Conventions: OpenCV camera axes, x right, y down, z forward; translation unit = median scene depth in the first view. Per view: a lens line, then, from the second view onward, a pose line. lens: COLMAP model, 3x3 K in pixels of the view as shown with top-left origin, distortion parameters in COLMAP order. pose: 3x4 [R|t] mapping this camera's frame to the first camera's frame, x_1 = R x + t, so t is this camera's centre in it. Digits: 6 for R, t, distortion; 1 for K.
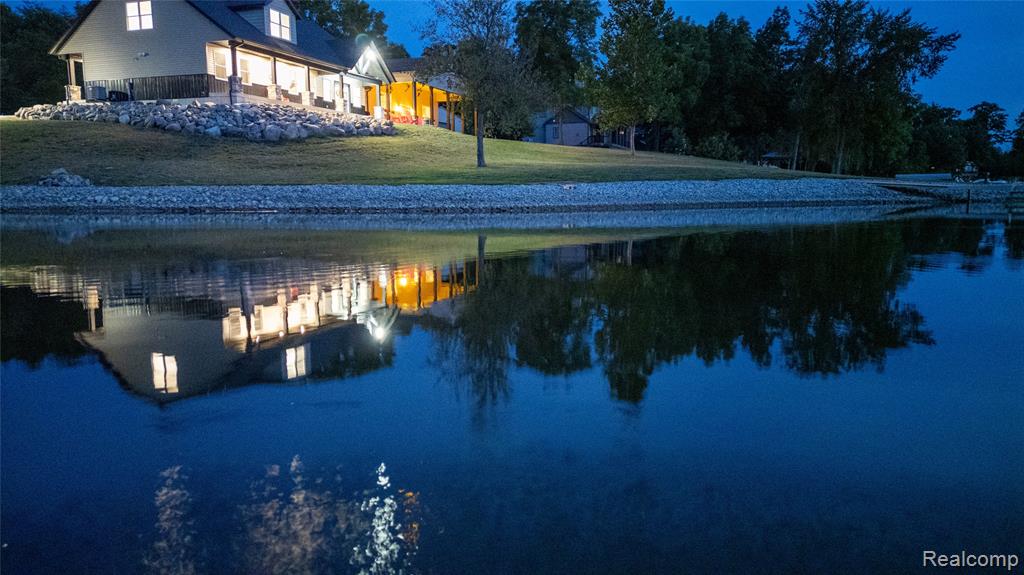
lens RADIAL K [[708.9, 0, 512.0], [0, 708.9, 287.5], [0, 0, 1]] dist [0.040694, -0.050715]
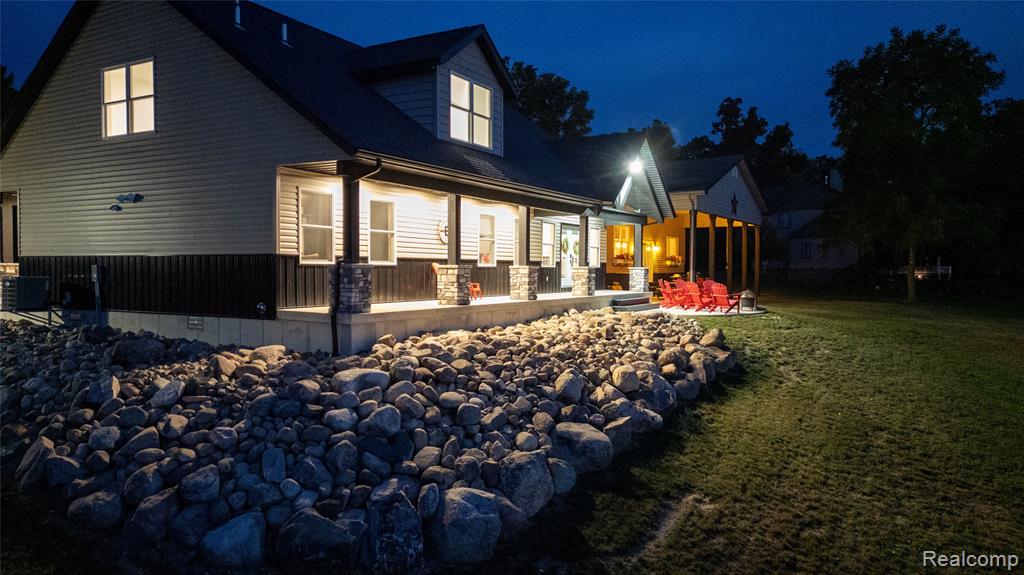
lens RADIAL K [[708.9, 0, 512.0], [0, 708.9, 287.5], [0, 0, 1]] dist [0.040694, -0.050715]
pose [[0.984452, 0.011054, -0.175303, -0.236097], [-0.030507, 0.993610, -0.108664, -0.231805], [0.172982, 0.112322, 0.978499, 0.636882]]
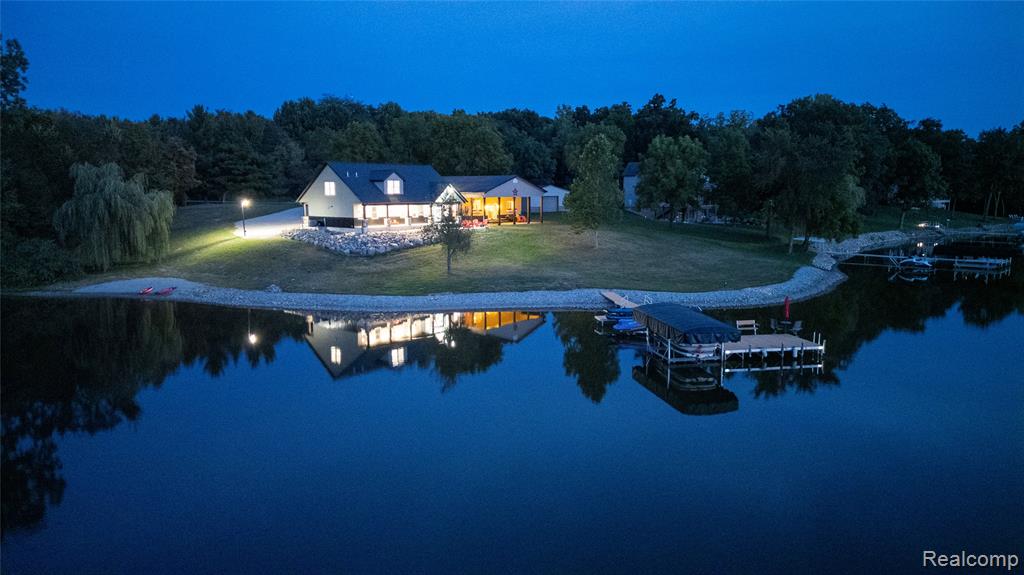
lens RADIAL K [[659.4, 0, 494.0], [0, 659.4, 321.7], [0, 0, 1]] dist [0.003298, 0.000131]
pose [[0.931059, 0.076792, -0.356696, 0.630470], [-0.058175, 0.996339, 0.062647, -0.128907], [0.360200, -0.037577, 0.932118, -0.632577]]
